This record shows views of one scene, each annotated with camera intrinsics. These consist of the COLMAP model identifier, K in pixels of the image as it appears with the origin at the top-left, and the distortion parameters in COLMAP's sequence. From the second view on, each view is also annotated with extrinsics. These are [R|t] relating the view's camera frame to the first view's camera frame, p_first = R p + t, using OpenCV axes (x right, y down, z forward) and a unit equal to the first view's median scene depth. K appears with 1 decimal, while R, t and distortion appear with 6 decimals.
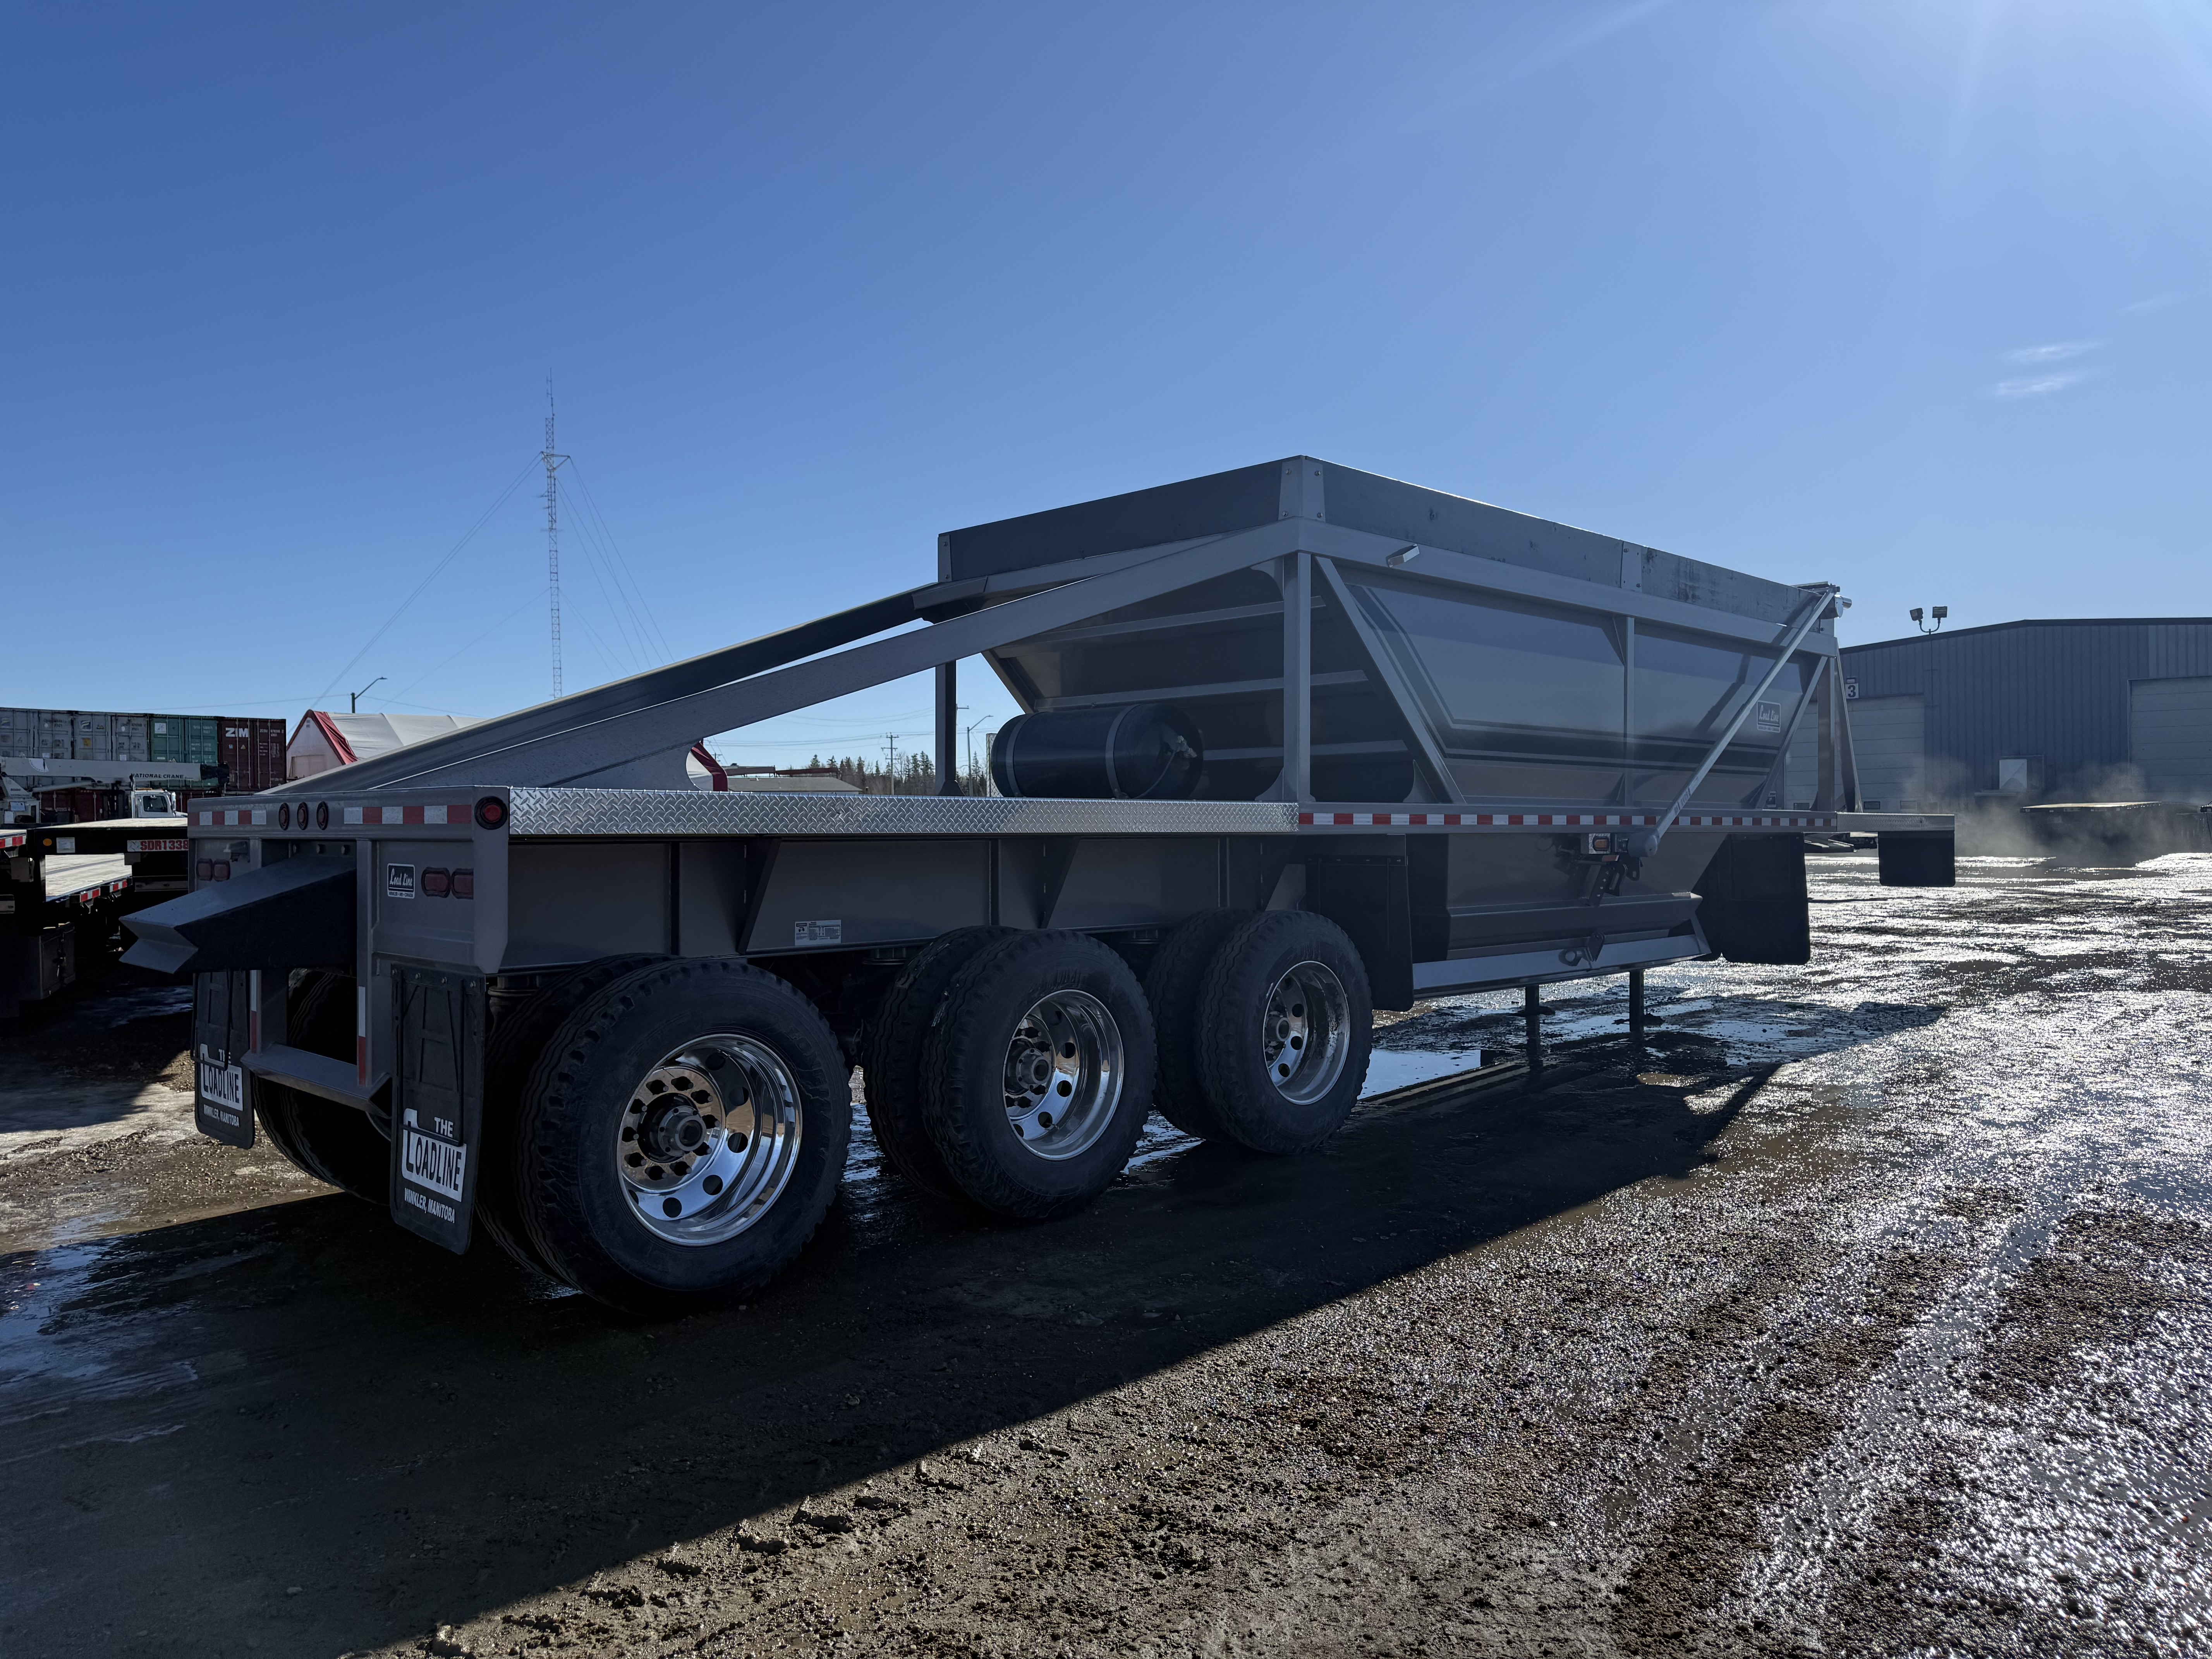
lens RADIAL K [[1566.2, 0, 1112.4], [0, 1566.2, 833.2], [0, 0, 1]] dist [0.016738, -0.009516]
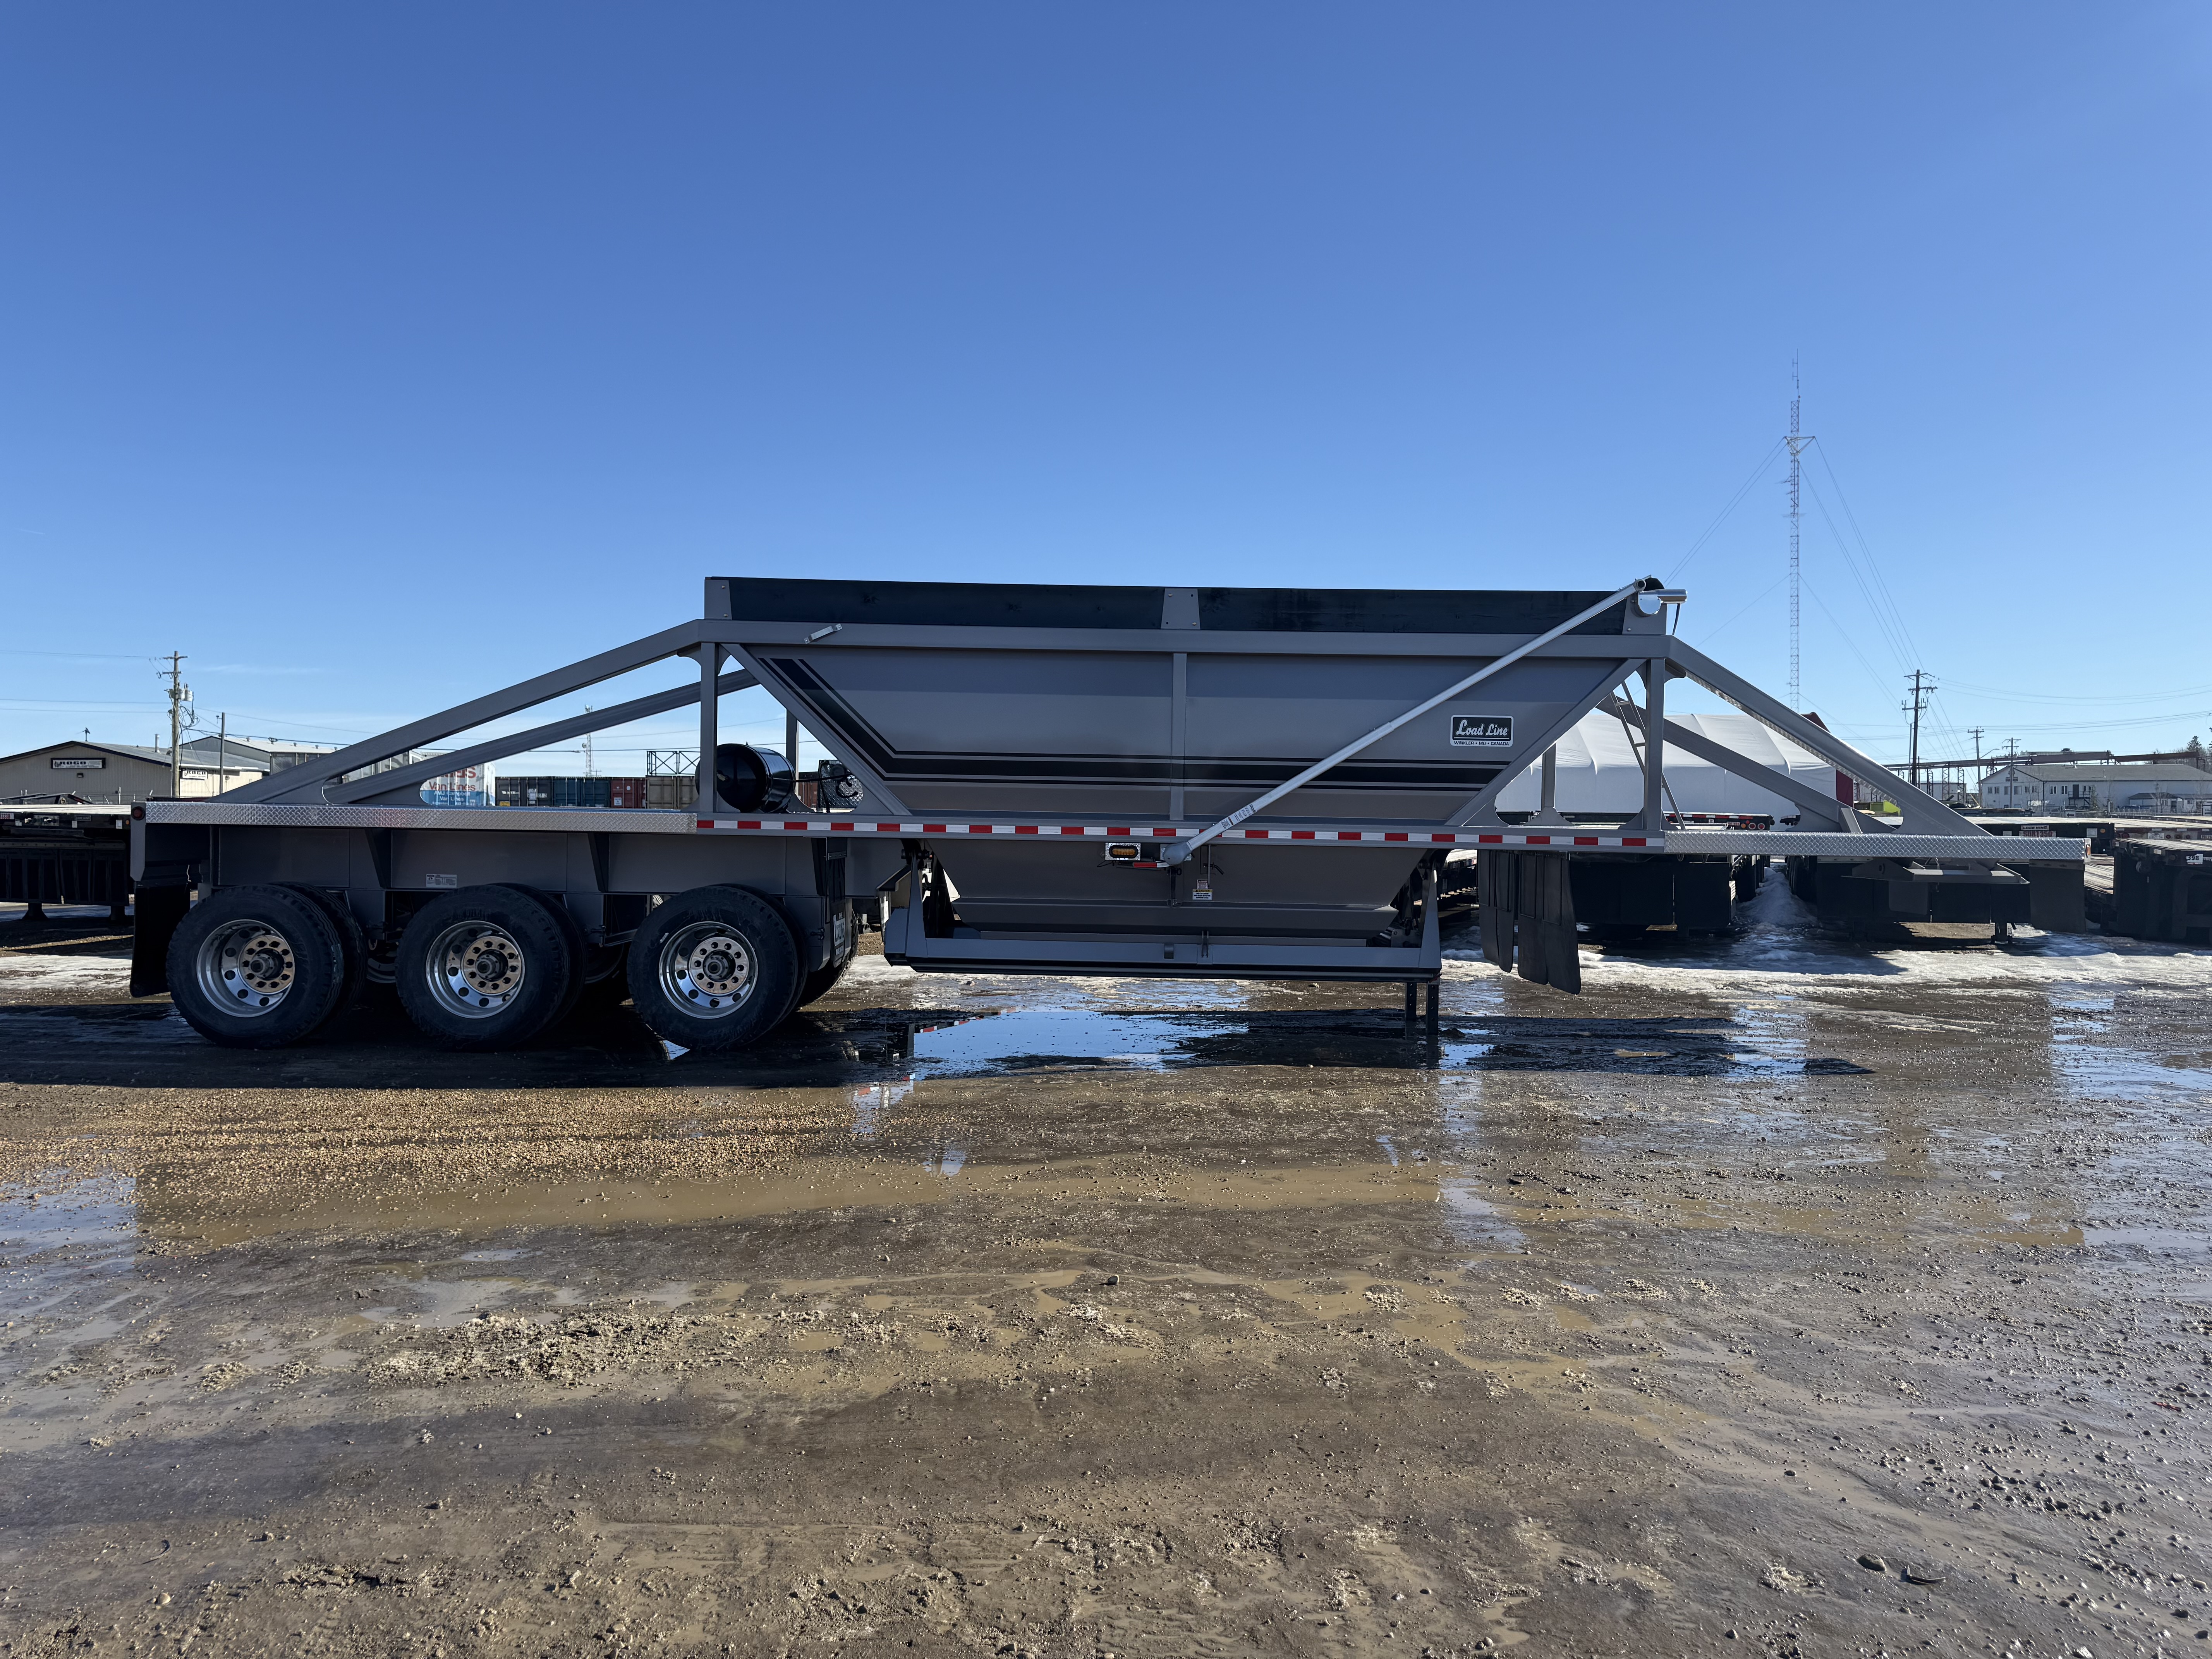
lens RADIAL K [[1566.2, 0, 1112.4], [0, 1566.2, 833.2], [0, 0, 1]] dist [0.016738, -0.009516]
pose [[0.690130, 0.026332, -0.723206, 0.972649], [-0.020512, 0.999648, 0.016823, -0.022340], [0.723394, 0.003224, 0.690428, 0.175672]]
